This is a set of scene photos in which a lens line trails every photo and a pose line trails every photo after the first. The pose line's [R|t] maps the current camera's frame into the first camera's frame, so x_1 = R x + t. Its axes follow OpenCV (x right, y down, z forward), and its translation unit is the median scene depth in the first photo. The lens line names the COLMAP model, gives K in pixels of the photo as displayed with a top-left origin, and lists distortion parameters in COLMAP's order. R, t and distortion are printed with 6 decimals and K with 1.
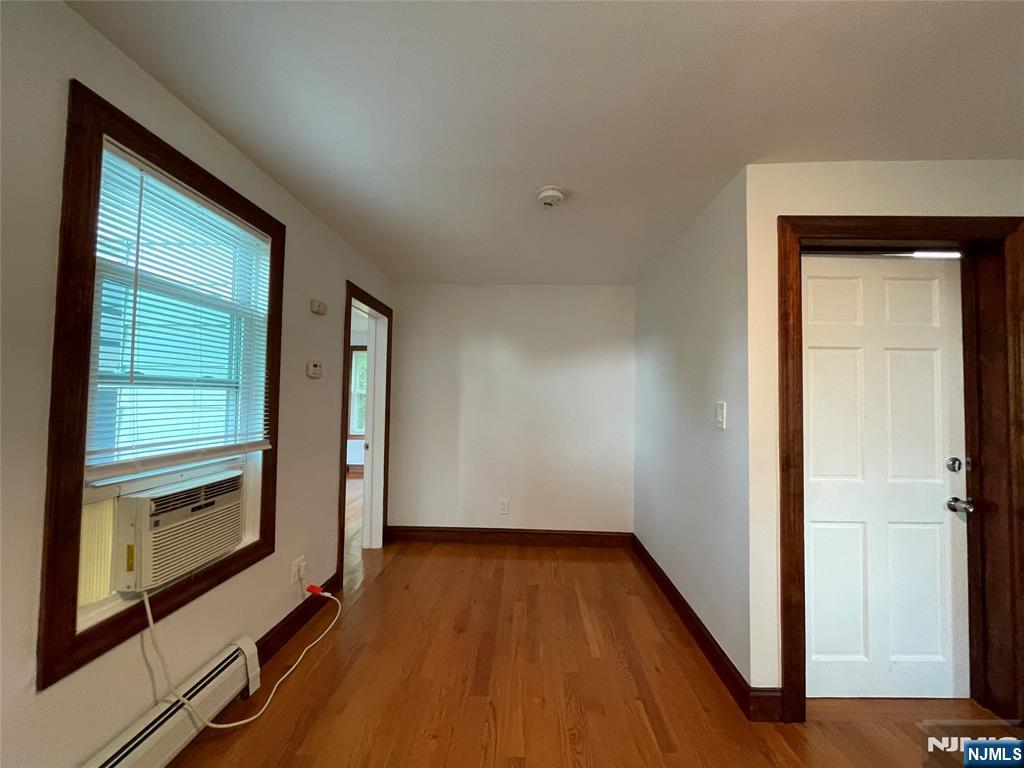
lens RADIAL K [[415.7, 0, 514.7], [0, 415.7, 383.4], [0, 0, 1]] dist [-0.001102, -0.000931]
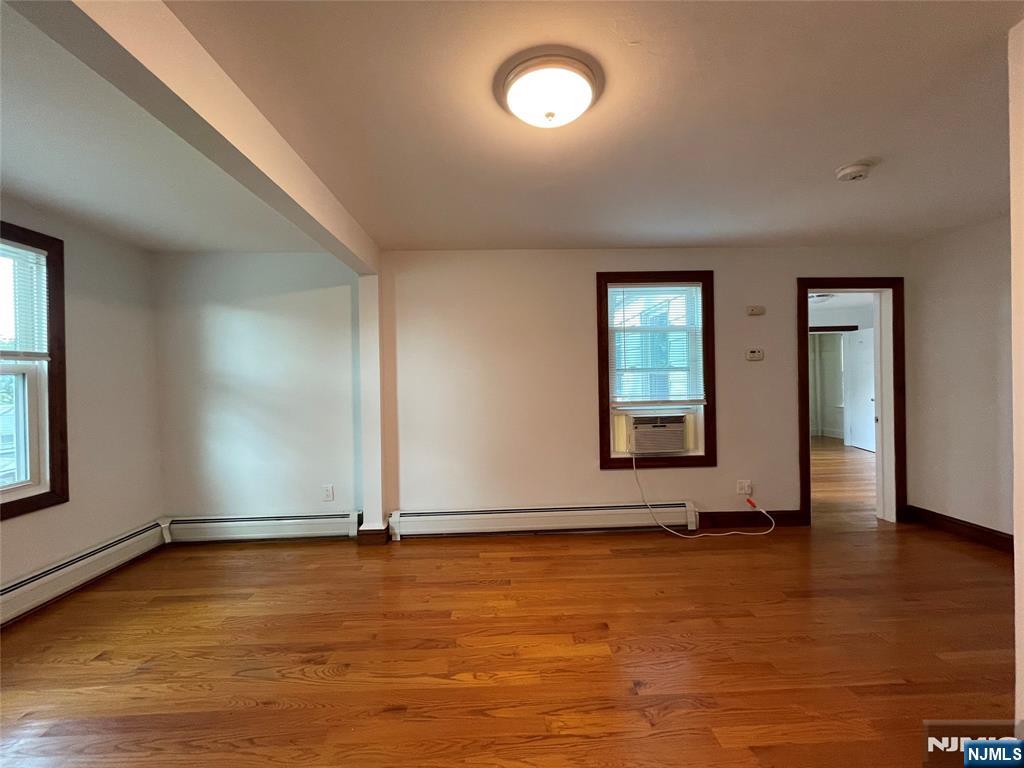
lens RADIAL K [[415.7, 0, 513.5], [0, 415.7, 382.8], [0, 0, 1]] dist [-0.001102, -0.000931]
pose [[0.083166, -0.006942, -0.996512, 1.150909], [0.056403, 0.998406, -0.002248, 0.026250], [0.994938, -0.056019, 0.083425, 0.061482]]
